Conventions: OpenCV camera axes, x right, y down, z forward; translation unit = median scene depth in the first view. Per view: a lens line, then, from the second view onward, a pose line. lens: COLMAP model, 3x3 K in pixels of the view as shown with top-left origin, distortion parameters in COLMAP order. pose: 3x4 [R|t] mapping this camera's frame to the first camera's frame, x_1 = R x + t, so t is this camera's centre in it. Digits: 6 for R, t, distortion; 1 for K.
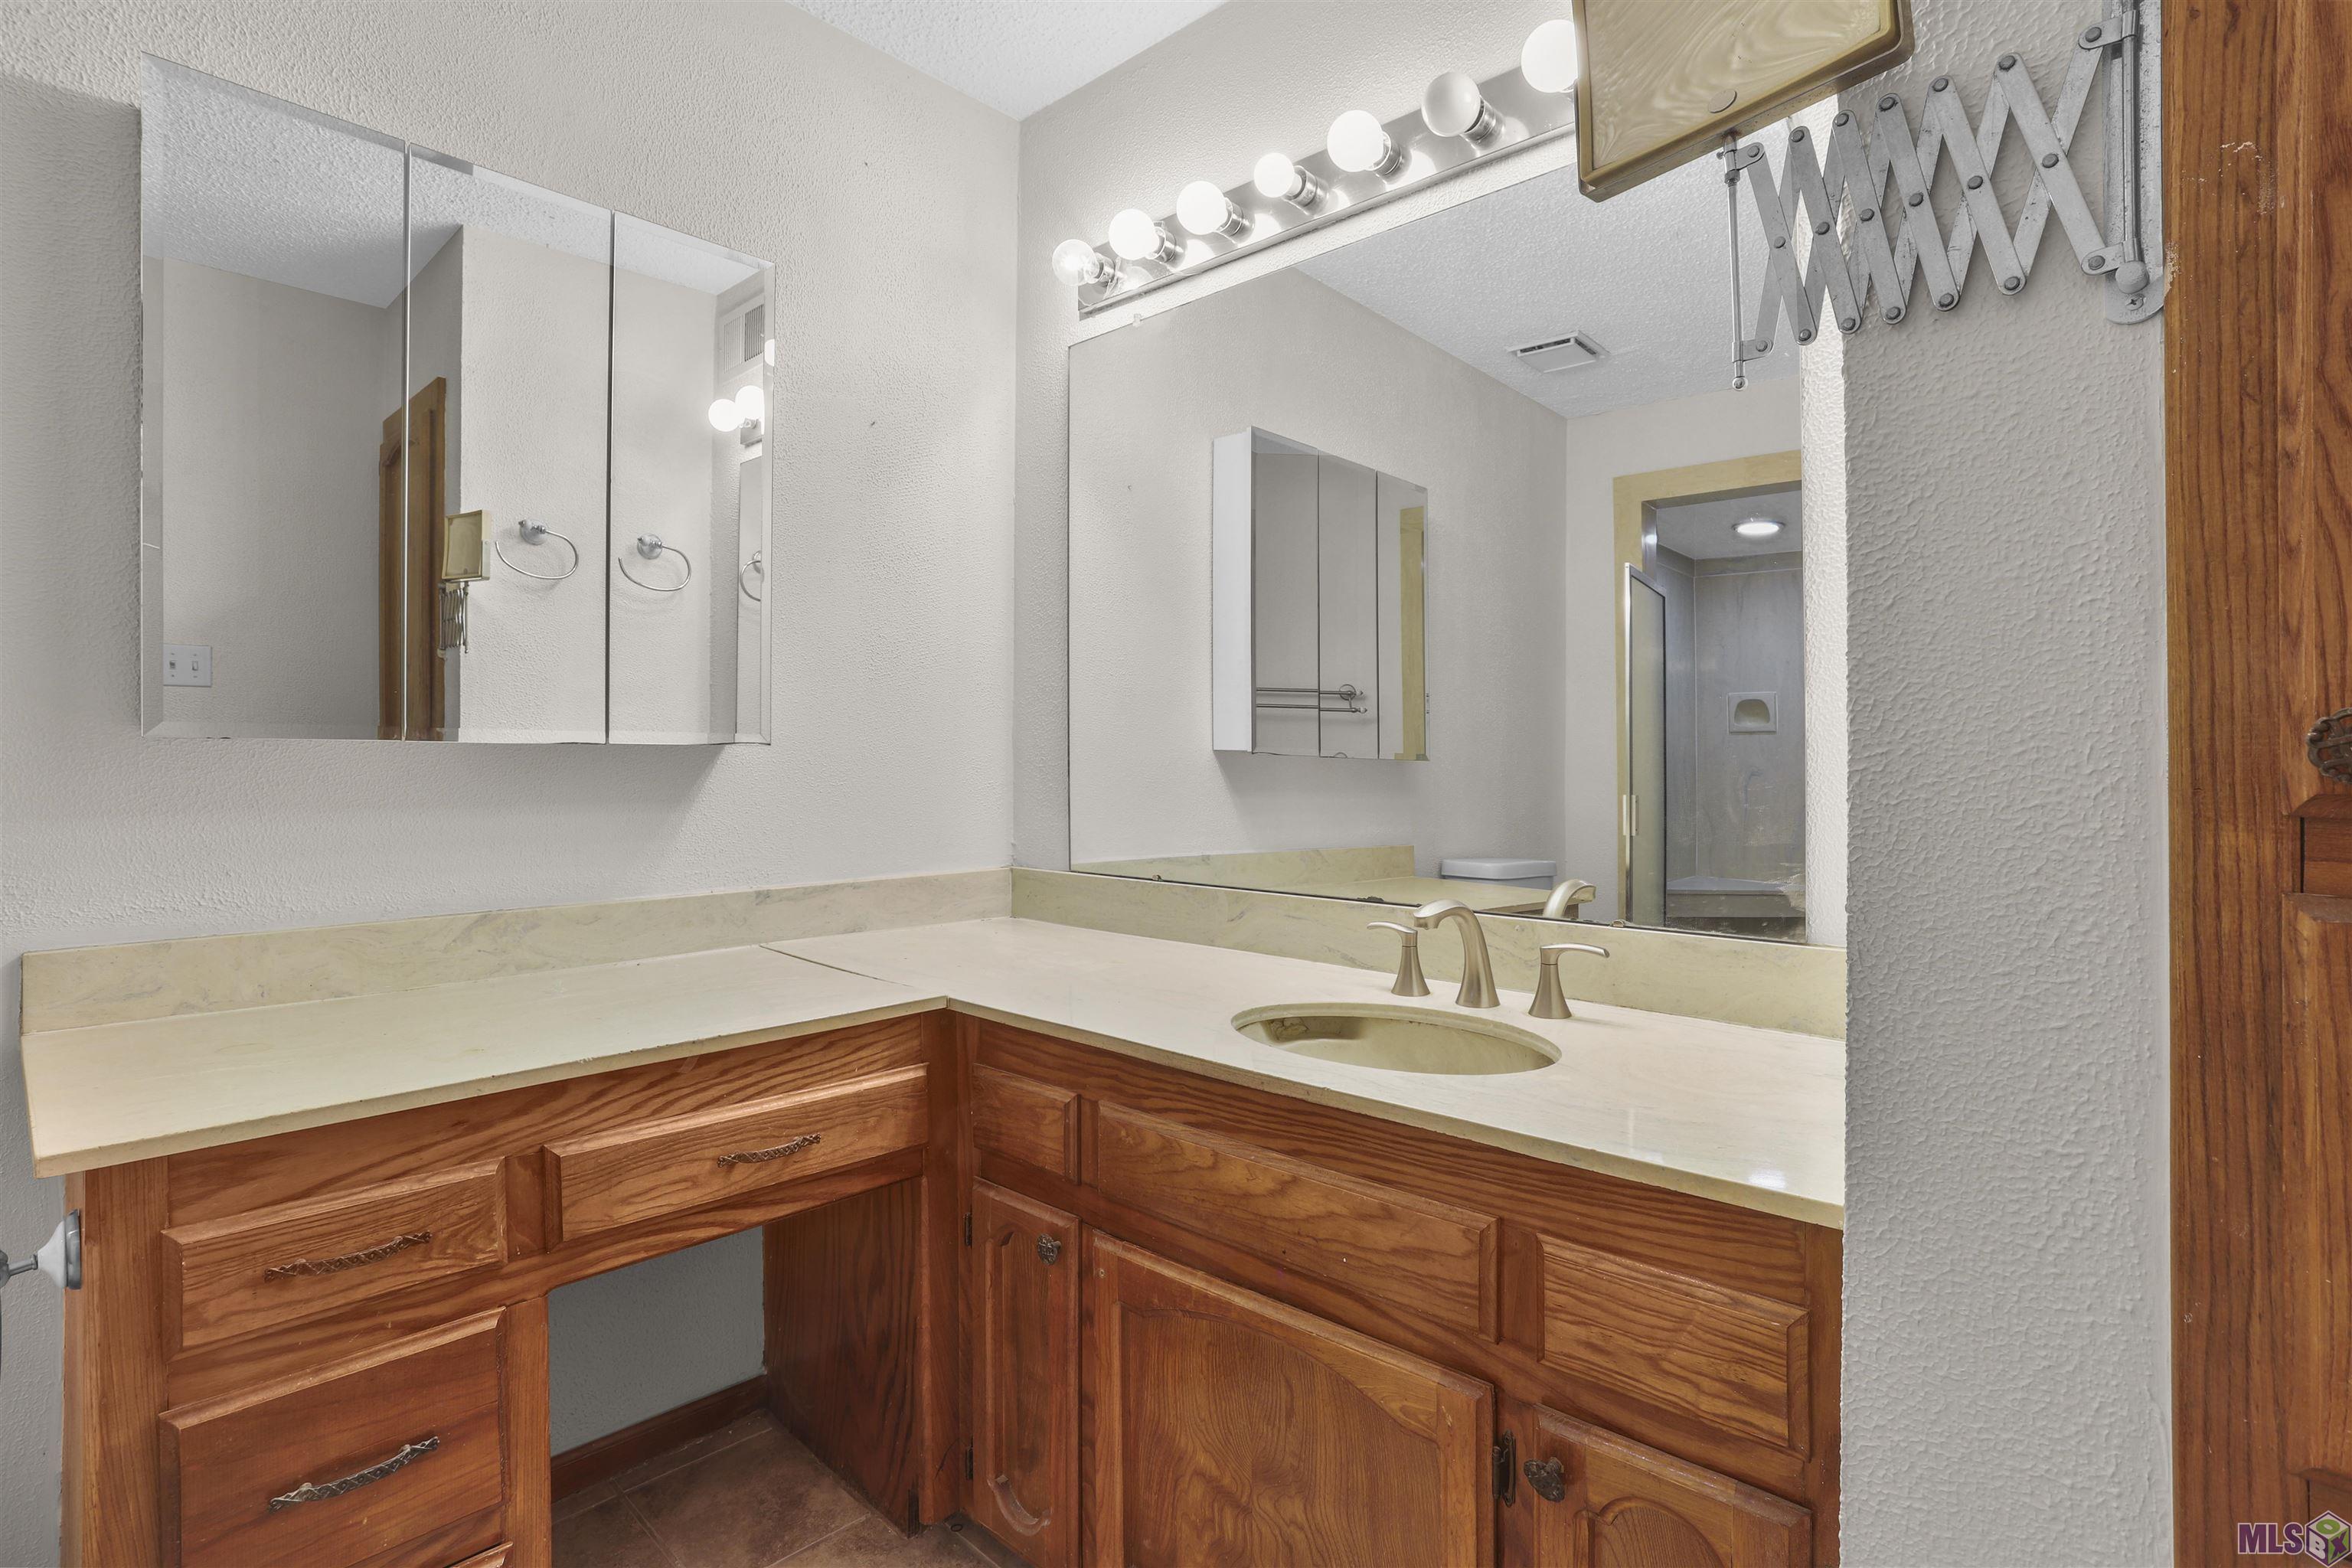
lens RADIAL K [[1156.8, 0, 1164.7], [0, 1156.8, 767.4], [0, 0, 1]] dist [-0.057601, 0.053526]
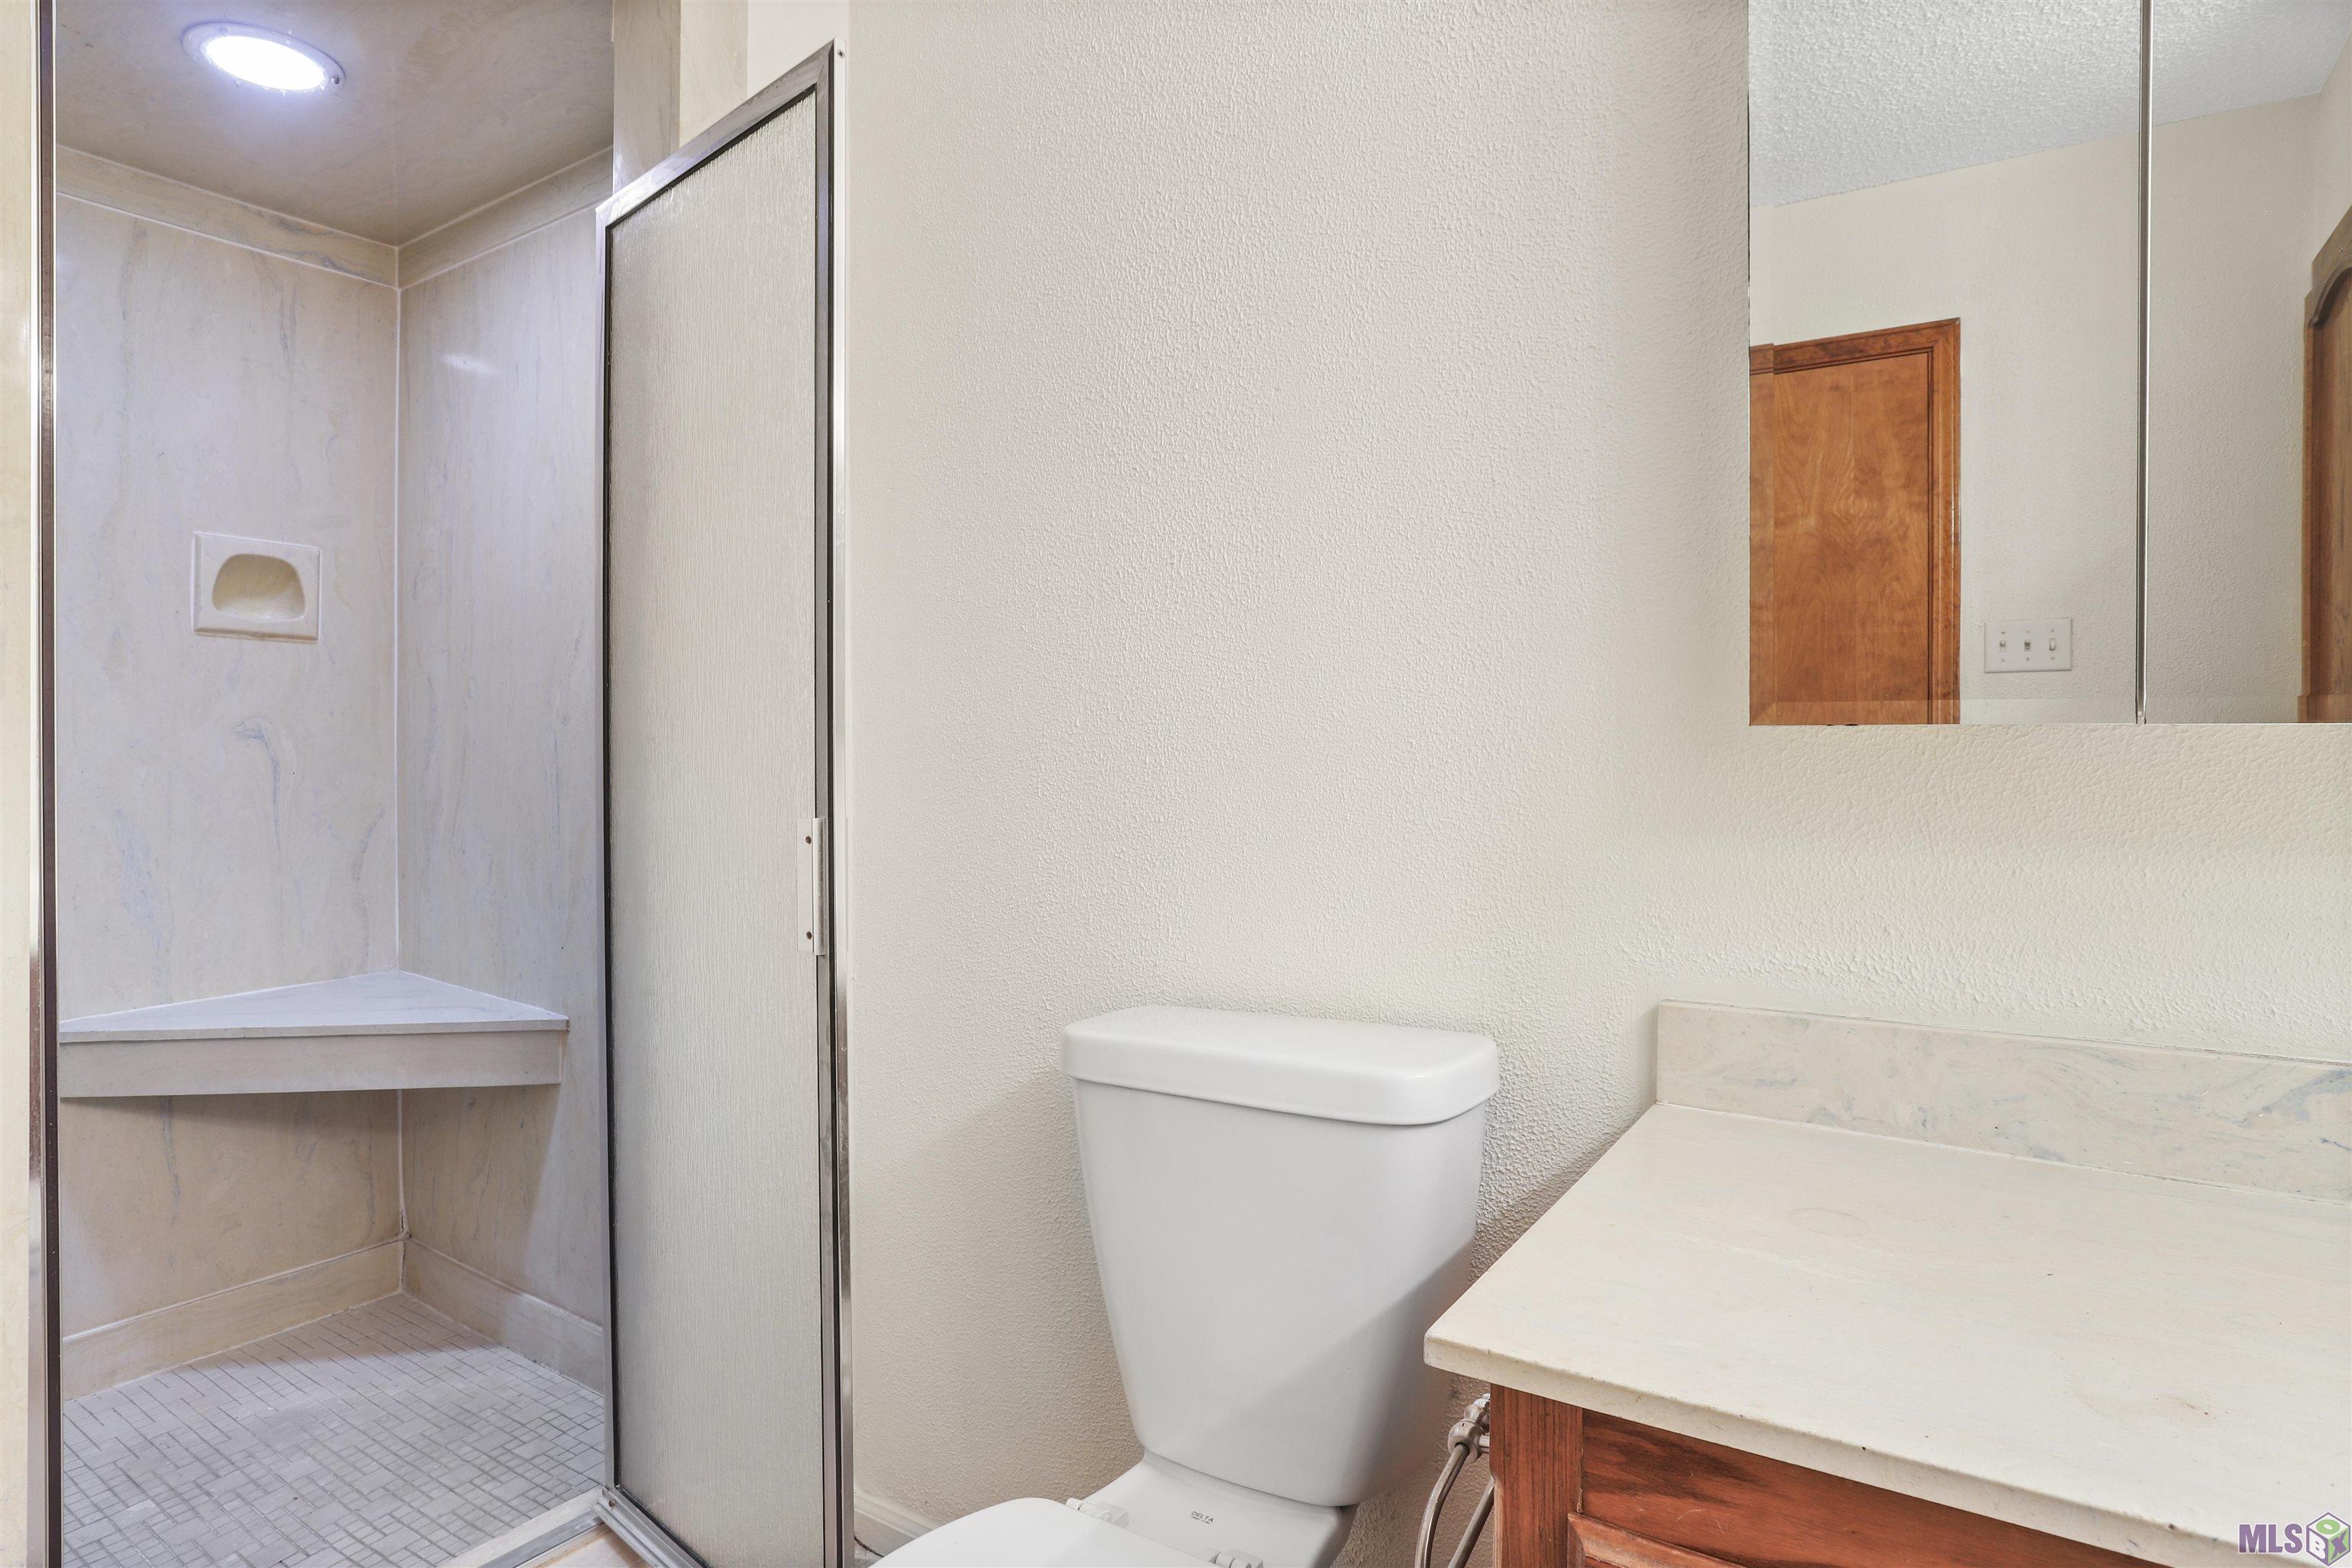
lens RADIAL K [[1237.4, 0, 1176.0], [0, 1237.4, 784.0], [0, 0, 1]] dist [-0.002481, -0.000479]
pose [[0.164172, 0.010621, -0.986375, -0.179718], [0.001505, 0.999938, 0.011018, -0.001647], [0.986431, -0.003293, 0.164146, 0.488474]]
